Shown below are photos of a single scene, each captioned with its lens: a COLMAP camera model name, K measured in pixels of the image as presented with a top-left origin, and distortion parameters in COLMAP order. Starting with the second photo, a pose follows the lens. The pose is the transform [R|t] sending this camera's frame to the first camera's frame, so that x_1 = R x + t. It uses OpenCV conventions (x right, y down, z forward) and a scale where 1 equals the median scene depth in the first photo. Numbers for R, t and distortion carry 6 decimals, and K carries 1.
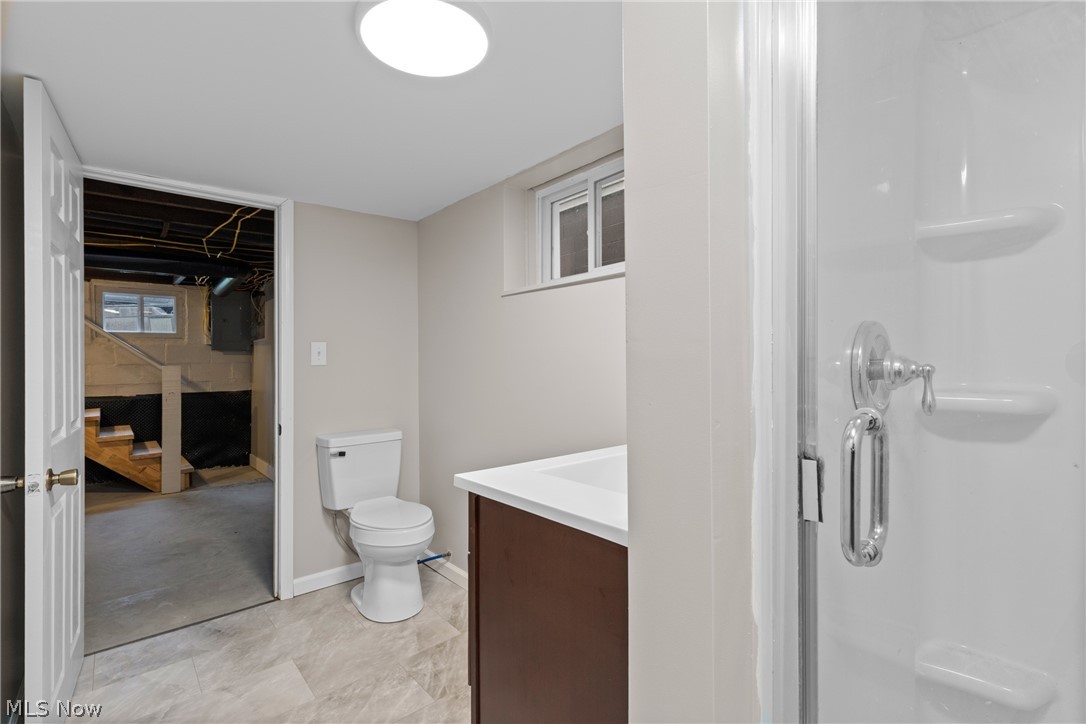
lens RADIAL K [[488.7, 0, 542.5], [0, 488.7, 364.8], [0, 0, 1]] dist [0.009600, -0.001948]
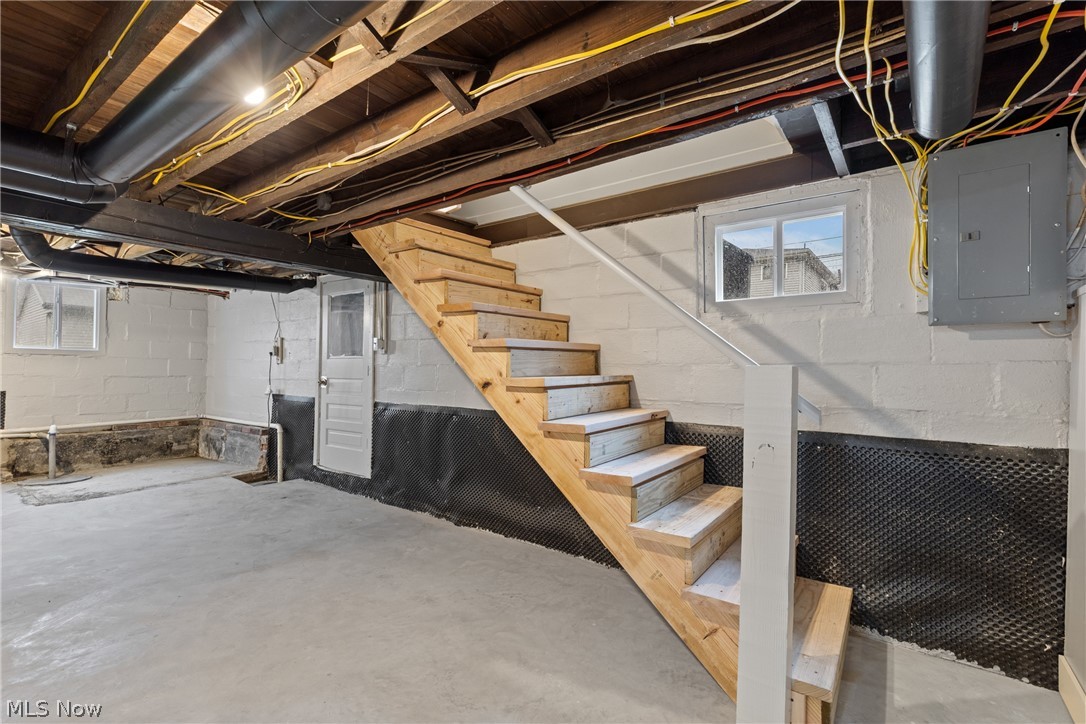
lens RADIAL K [[488.7, 0, 542.5], [0, 488.7, 364.8], [0, 0, 1]] dist [0.009600, -0.001948]
pose [[0.199393, 0.010226, -0.979866, -0.377549], [-0.013154, 0.999883, 0.007758, -0.001235], [0.979831, 0.011342, 0.199504, 0.648854]]
